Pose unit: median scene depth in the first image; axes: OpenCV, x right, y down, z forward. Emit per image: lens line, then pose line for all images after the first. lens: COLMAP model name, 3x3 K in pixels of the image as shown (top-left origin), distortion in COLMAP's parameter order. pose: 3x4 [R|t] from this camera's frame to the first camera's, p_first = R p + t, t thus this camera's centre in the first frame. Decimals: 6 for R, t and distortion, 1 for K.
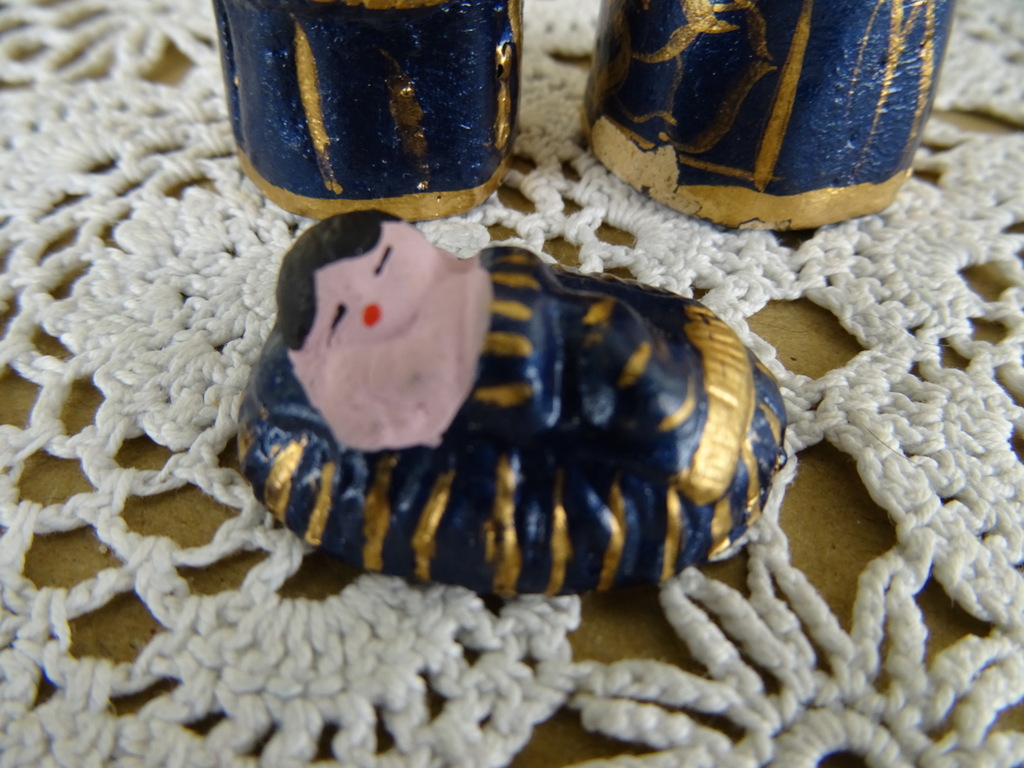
lens RADIAL K [[725.8, 0, 516.6], [0, 725.8, 384.3], [0, 0, 1]] dist [-0.000159, -0.008046]
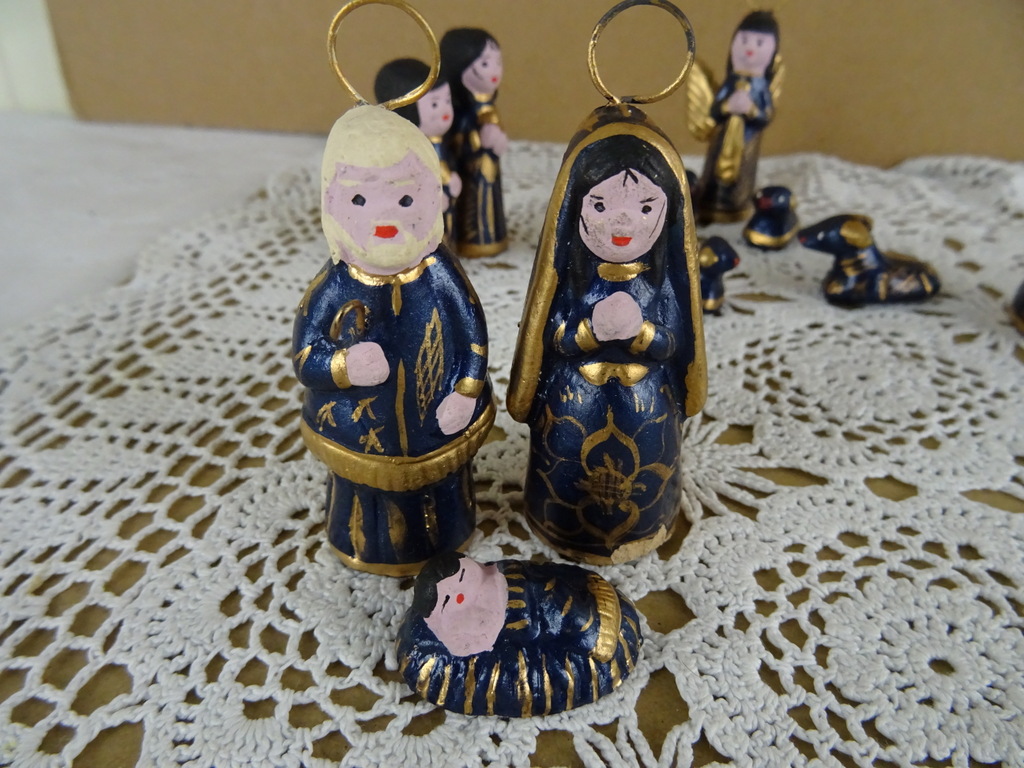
lens RADIAL K [[725.8, 0, 516.6], [0, 725.8, 384.3], [0, 0, 1]] dist [-0.000159, -0.008046]
pose [[0.998625, -0.009083, -0.051627, 0.105301], [-0.007957, 0.947194, -0.320563, -0.015181], [0.051812, 0.320533, 0.945819, -0.974602]]
